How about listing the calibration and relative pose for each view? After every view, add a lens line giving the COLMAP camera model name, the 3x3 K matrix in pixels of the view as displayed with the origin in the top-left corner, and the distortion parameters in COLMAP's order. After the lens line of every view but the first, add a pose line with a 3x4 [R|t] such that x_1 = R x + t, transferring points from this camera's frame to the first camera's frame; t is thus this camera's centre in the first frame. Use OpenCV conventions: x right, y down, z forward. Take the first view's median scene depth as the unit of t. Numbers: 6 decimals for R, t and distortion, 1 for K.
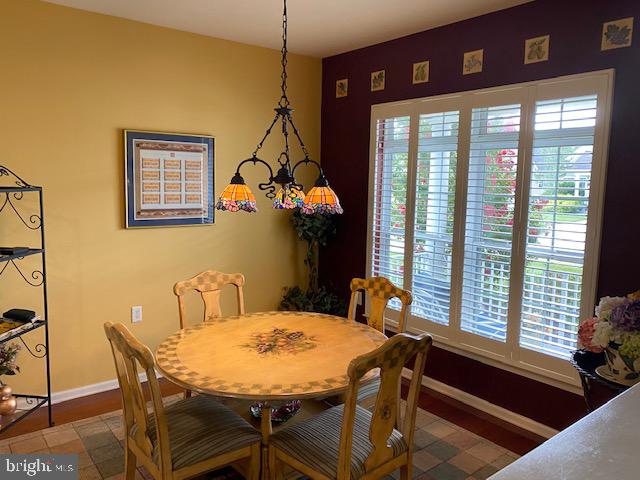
lens RADIAL K [[485.4, 0, 309.0], [0, 485.4, 234.5], [0, 0, 1]] dist [0.038825, -0.053130]
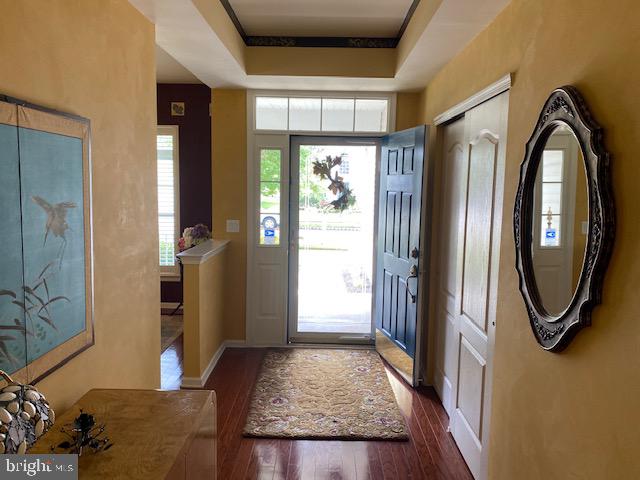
lens RADIAL K [[485.4, 0, 320.3], [0, 485.4, 238.7], [0, 0, 1]] dist [0.038825, -0.053130]
pose [[0.622125, -0.093645, 0.777297, -0.639459], [0.084228, 0.995064, 0.052466, 0.092815], [-0.778374, 0.032830, 0.626942, -0.746389]]
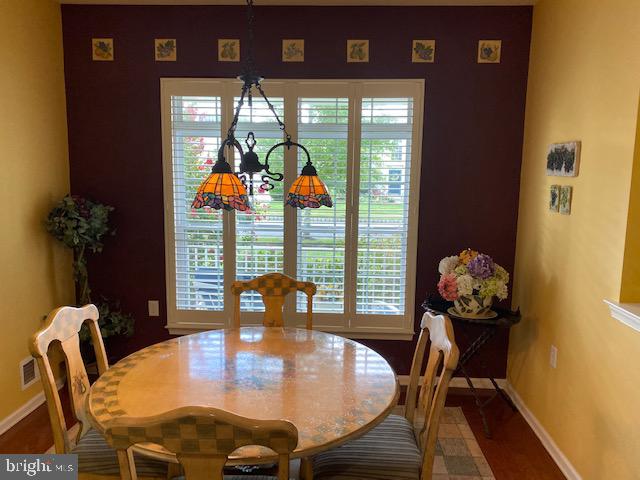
lens RADIAL K [[485.4, 0, 319.9], [0, 485.4, 241.4], [0, 0, 1]] dist [0.038825, -0.053130]
pose [[0.657413, -0.113487, 0.744935, -0.483643], [0.084567, 0.993460, 0.076717, -0.036508], [-0.748770, 0.012562, 0.662711, 0.330218]]
